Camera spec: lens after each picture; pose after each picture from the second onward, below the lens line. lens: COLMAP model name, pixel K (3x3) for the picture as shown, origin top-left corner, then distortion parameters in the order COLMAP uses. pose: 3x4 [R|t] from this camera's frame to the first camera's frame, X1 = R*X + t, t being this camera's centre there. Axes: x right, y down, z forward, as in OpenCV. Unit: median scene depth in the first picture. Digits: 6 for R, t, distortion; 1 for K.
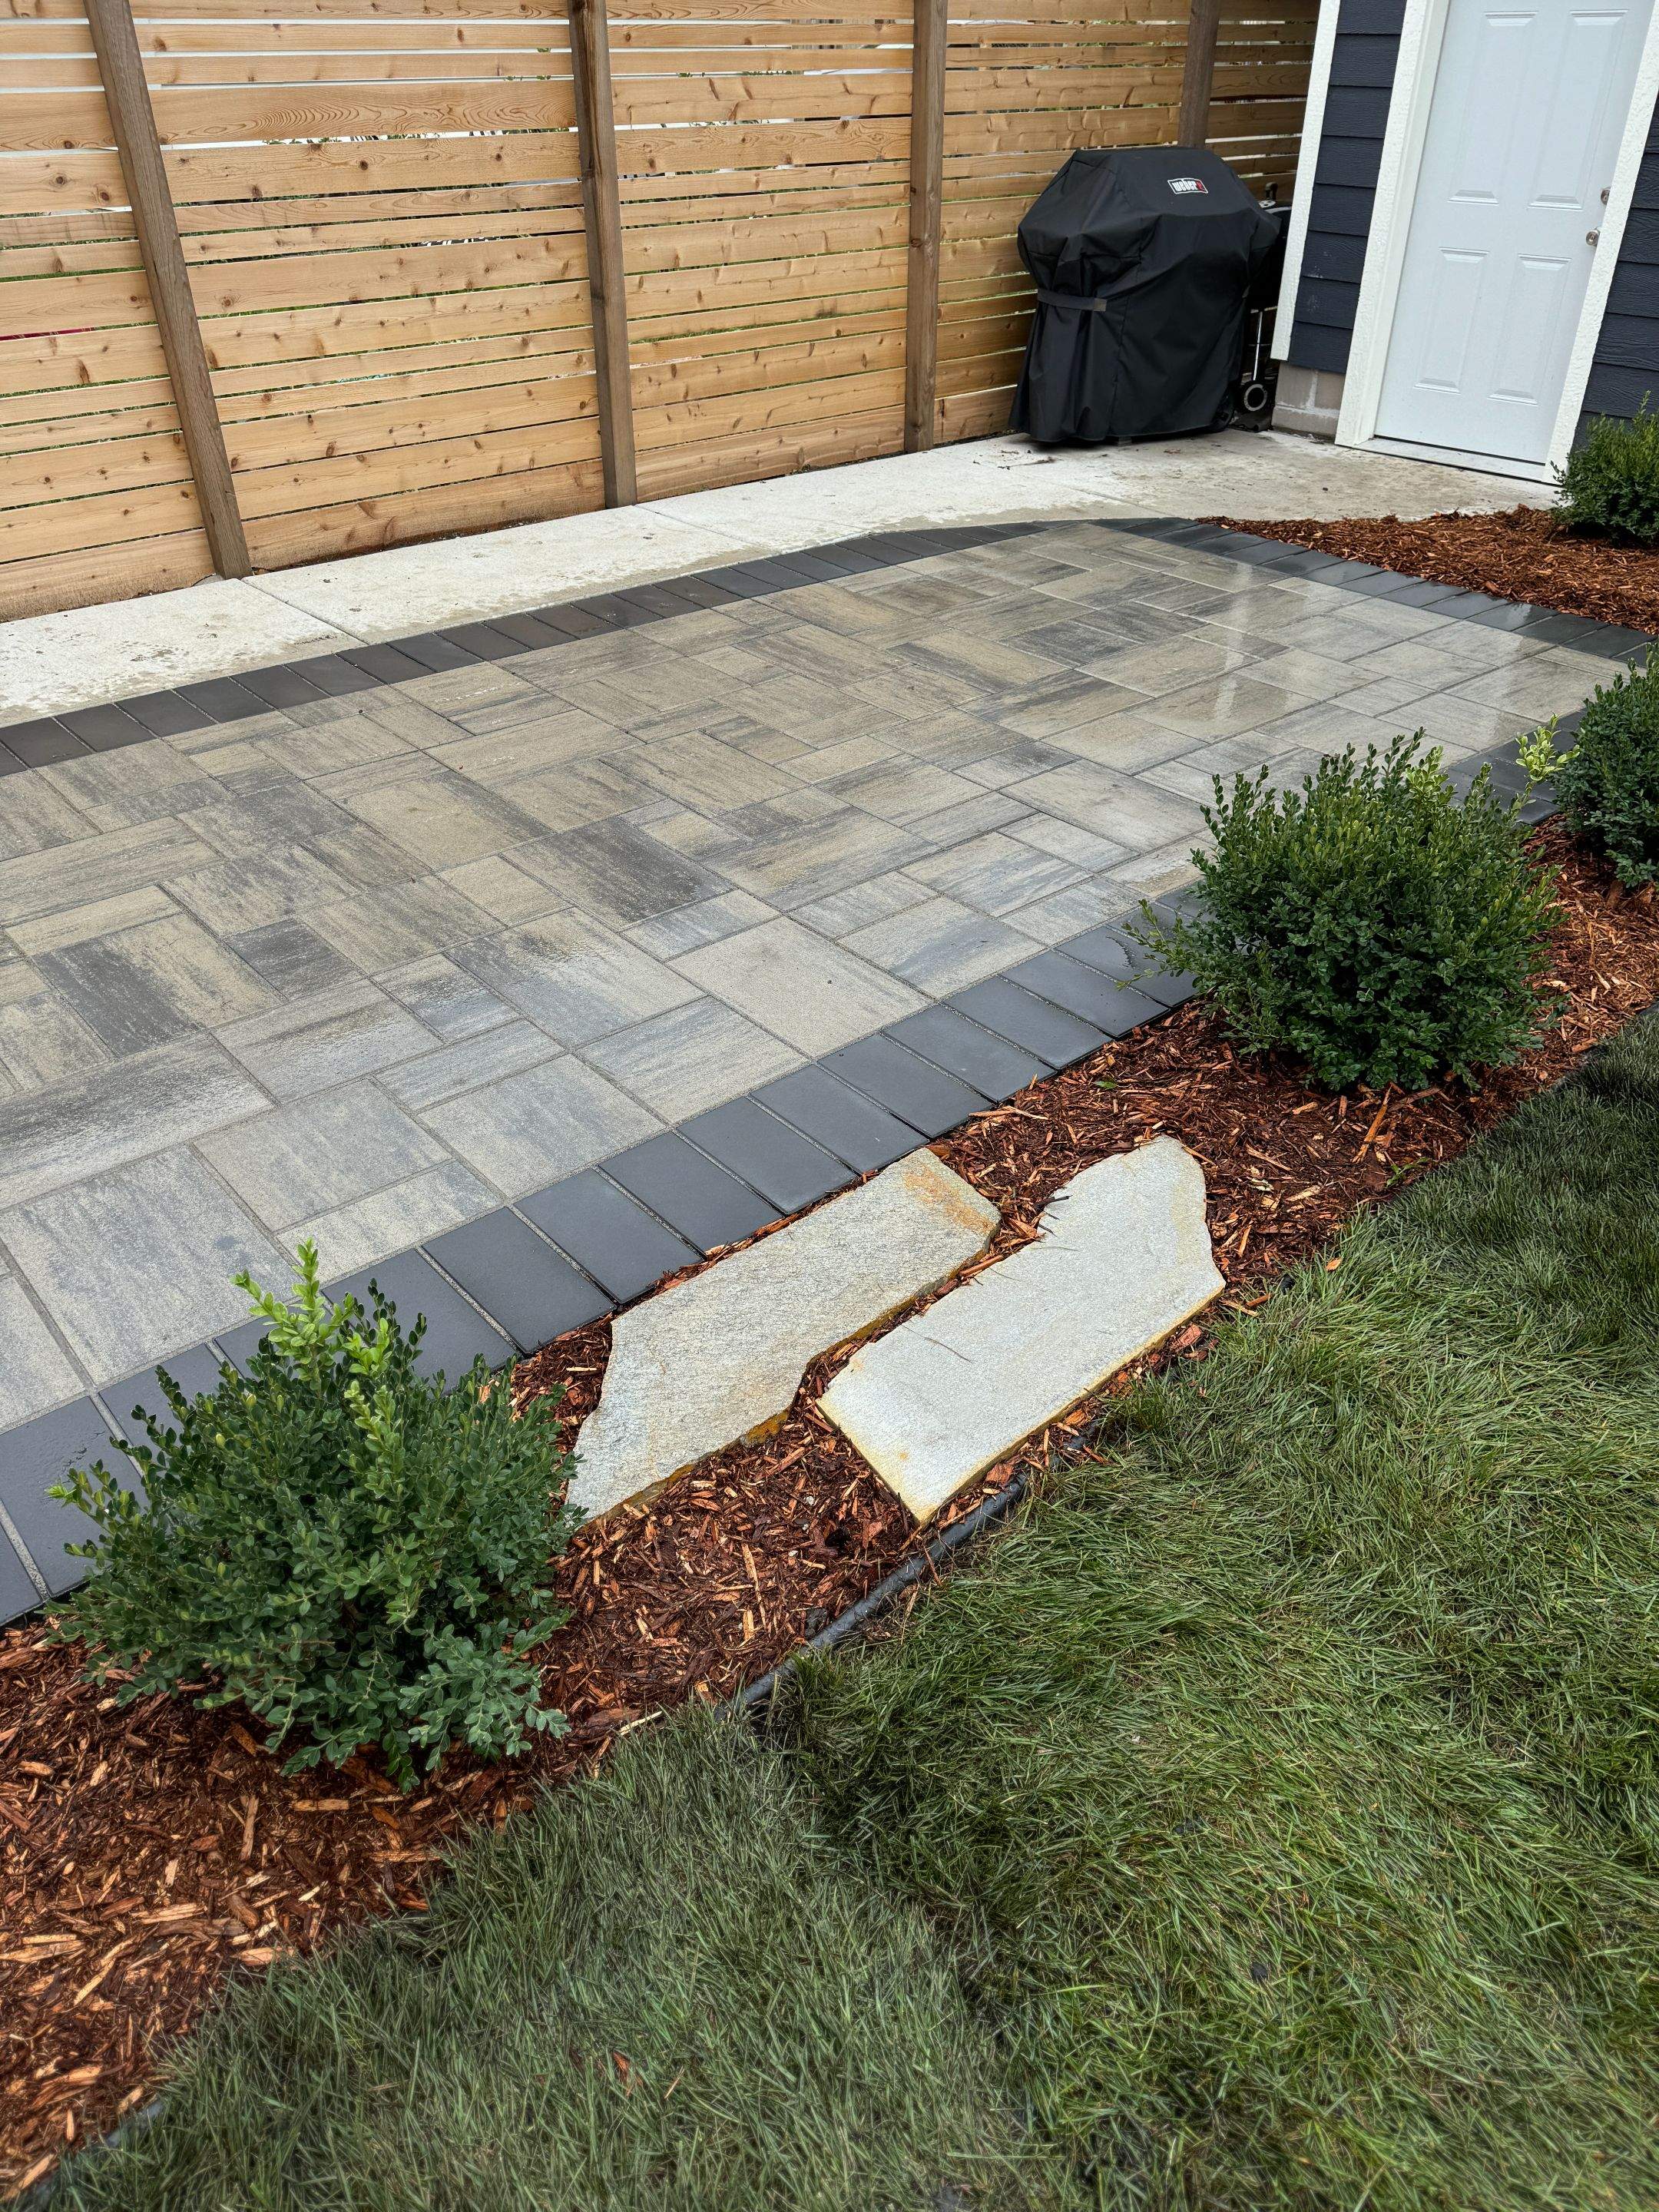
lens RADIAL K [[1568.4, 0, 833.8], [0, 1568.4, 1113.8], [0, 0, 1]] dist [0.042680, -0.043410]
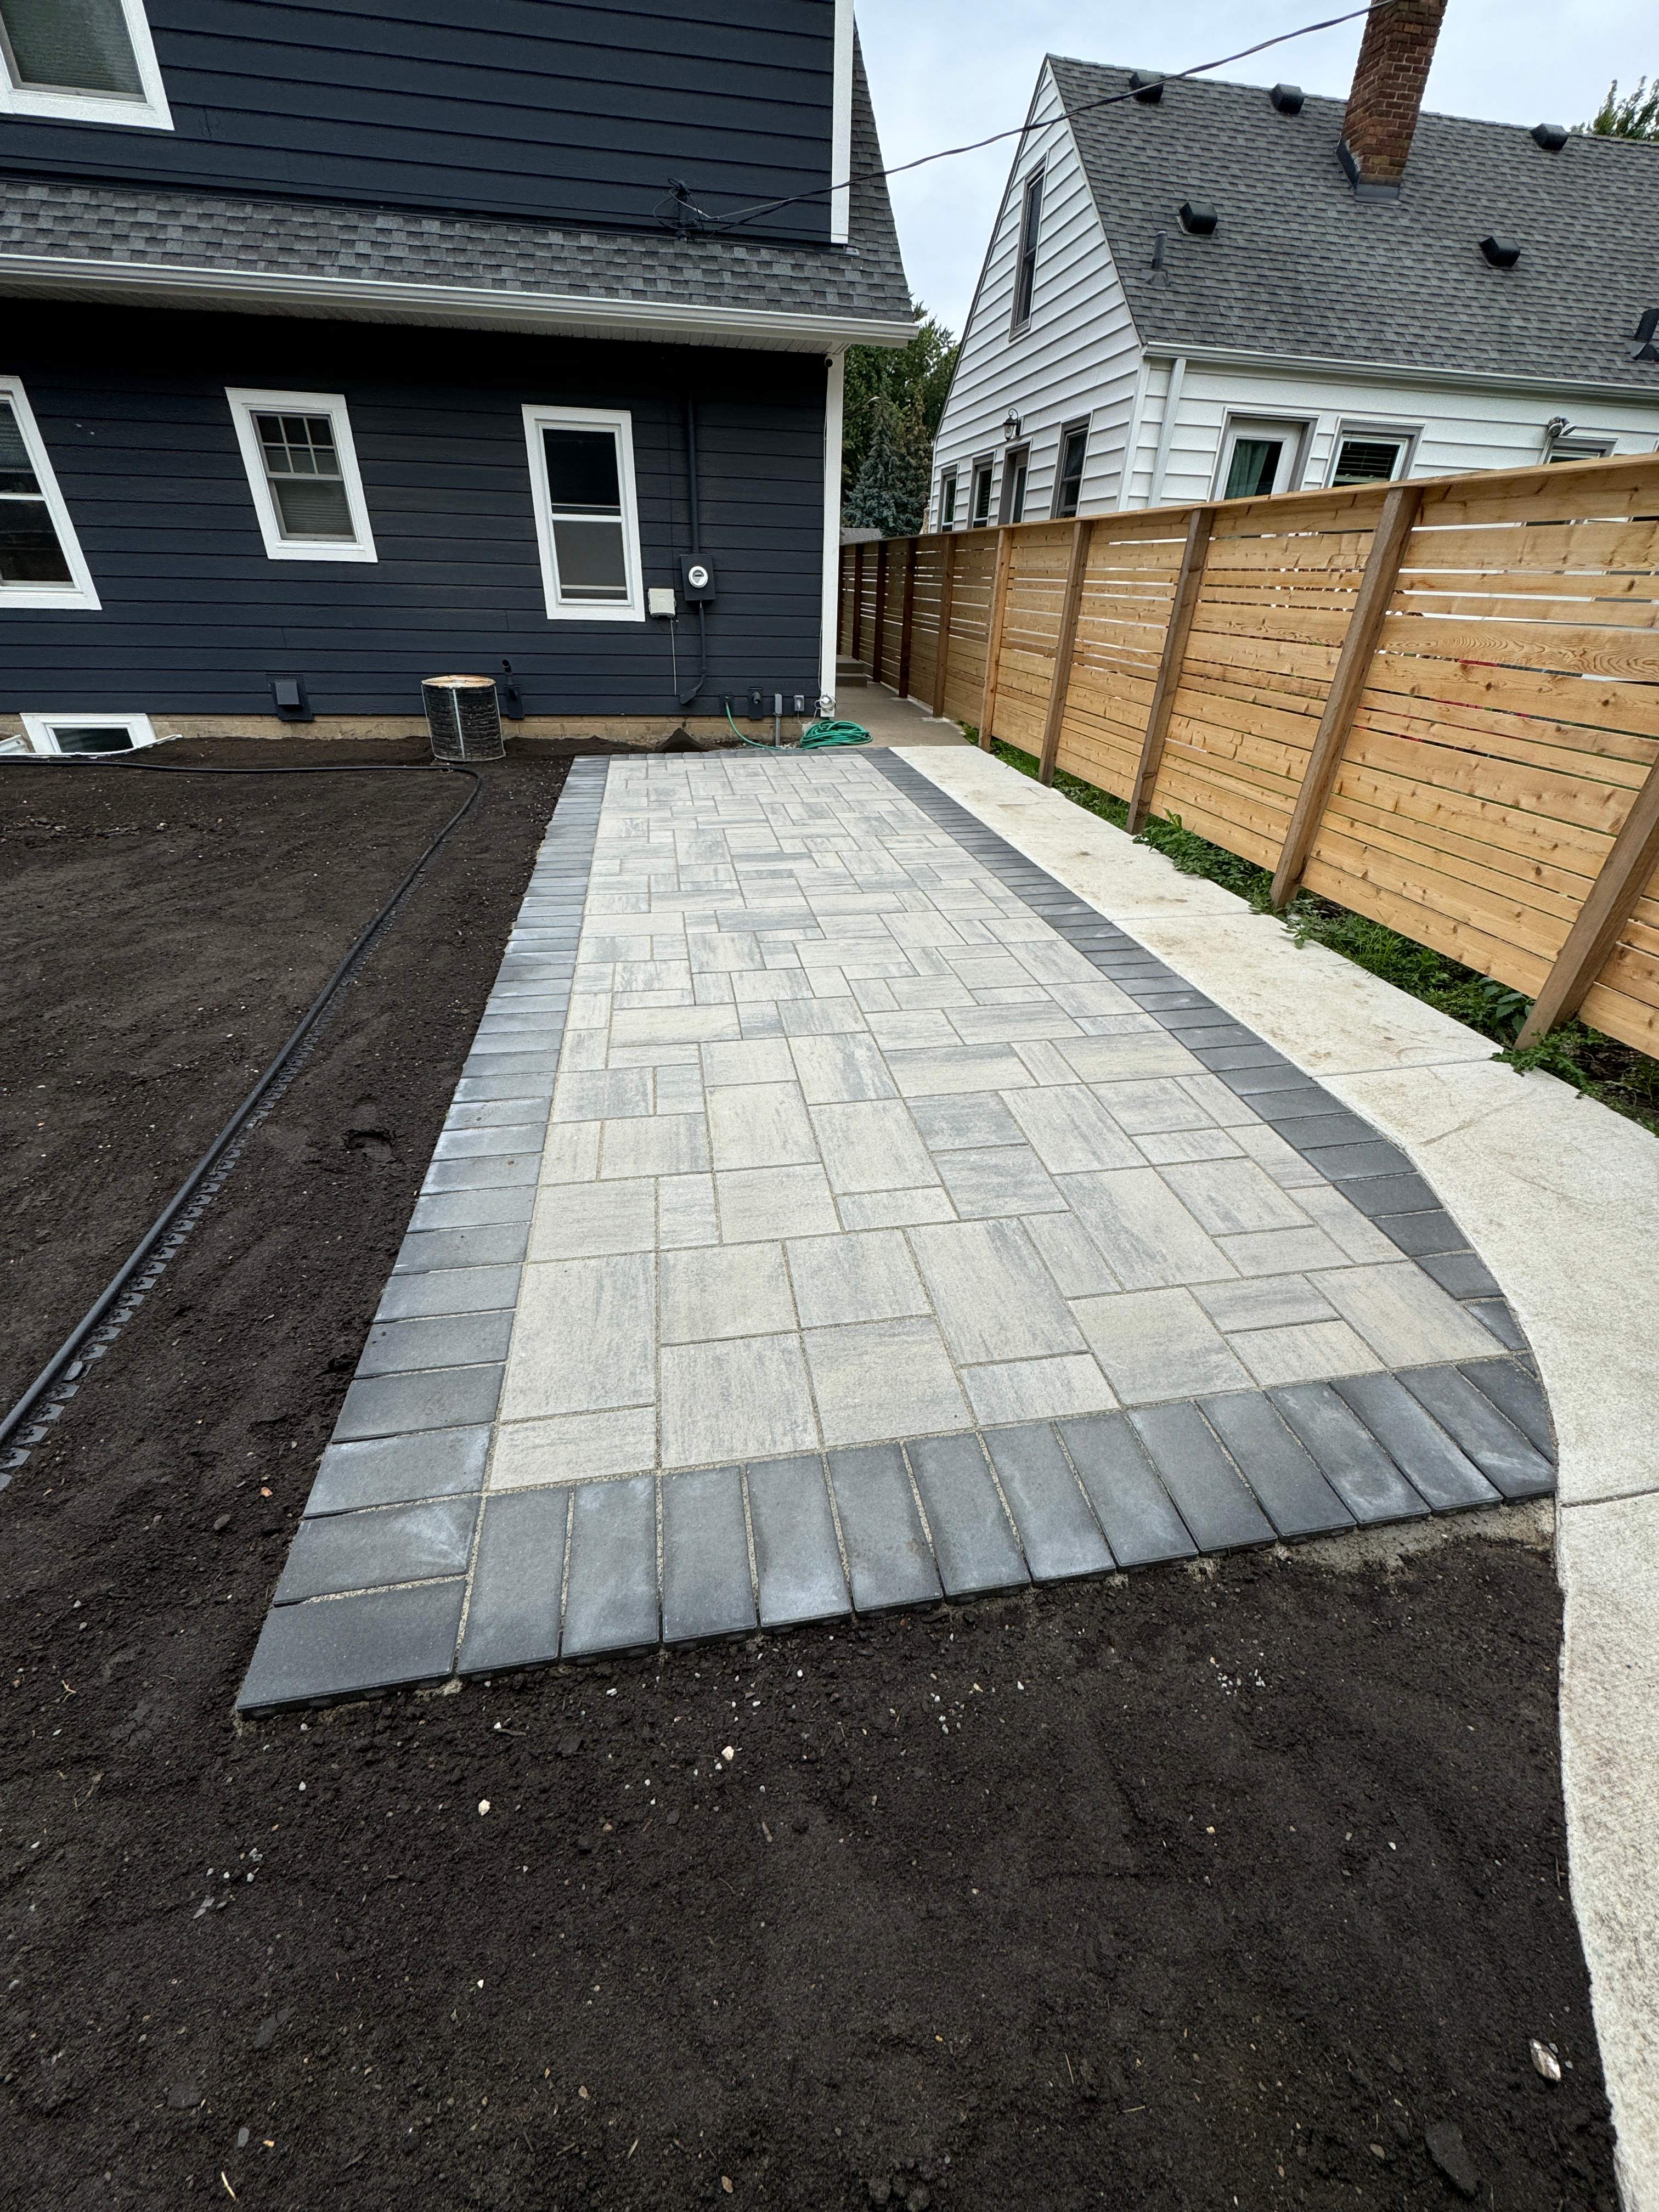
lens RADIAL K [[876.4, 0, 829.3], [0, 876.4, 1105.6], [0, 0, 1]] dist [-0.003326, 0.000362]
pose [[-0.503606, 0.439948, -0.743523, 0.625261], [-0.510774, 0.542482, 0.666950, -0.649145], [0.696772, 0.715653, -0.048483, 0.963598]]
